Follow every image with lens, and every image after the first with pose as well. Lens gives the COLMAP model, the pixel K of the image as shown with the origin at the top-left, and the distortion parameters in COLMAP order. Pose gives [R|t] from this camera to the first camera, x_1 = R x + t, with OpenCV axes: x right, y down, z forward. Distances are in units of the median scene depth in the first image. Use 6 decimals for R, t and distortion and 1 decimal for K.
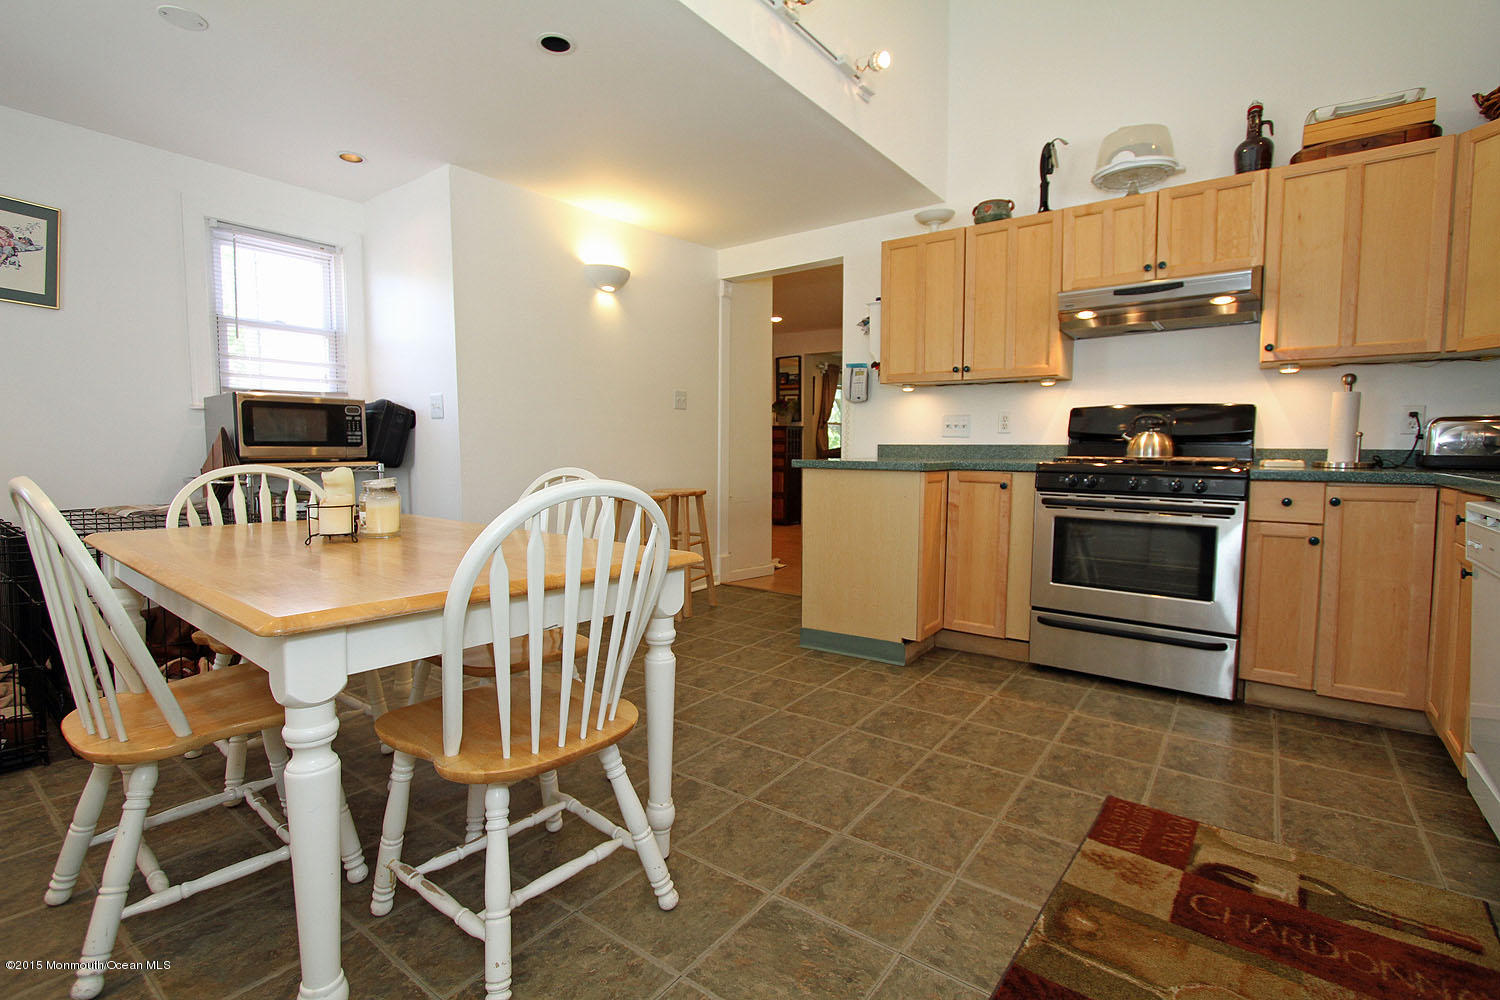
lens RADIAL K [[685.0, 0, 752.2], [0, 685.0, 497.8], [0, 0, 1]] dist [-0.014568, 0.002333]
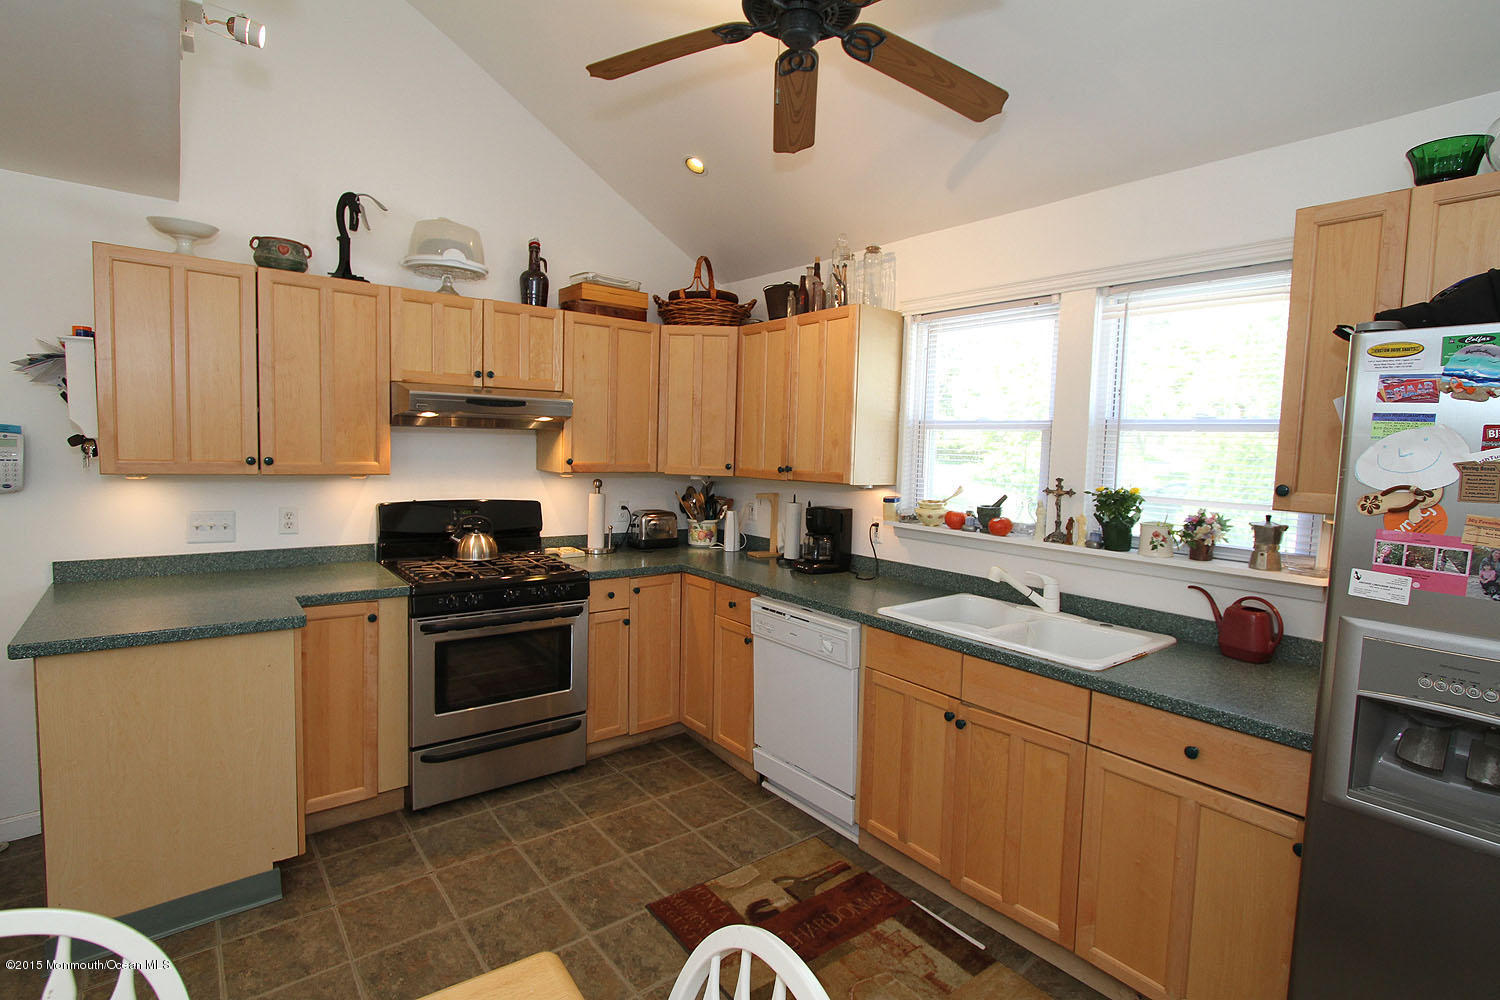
lens RADIAL K [[730.7, 0, 755.7], [0, 730.7, 496.0], [0, 0, 1]] dist [-0.015059, -0.000065]
pose [[0.234560, -0.065014, 0.969925, -0.384209], [0.032659, 0.997725, 0.058980, -0.210729], [-0.971553, 0.017843, 0.236150, 0.353729]]
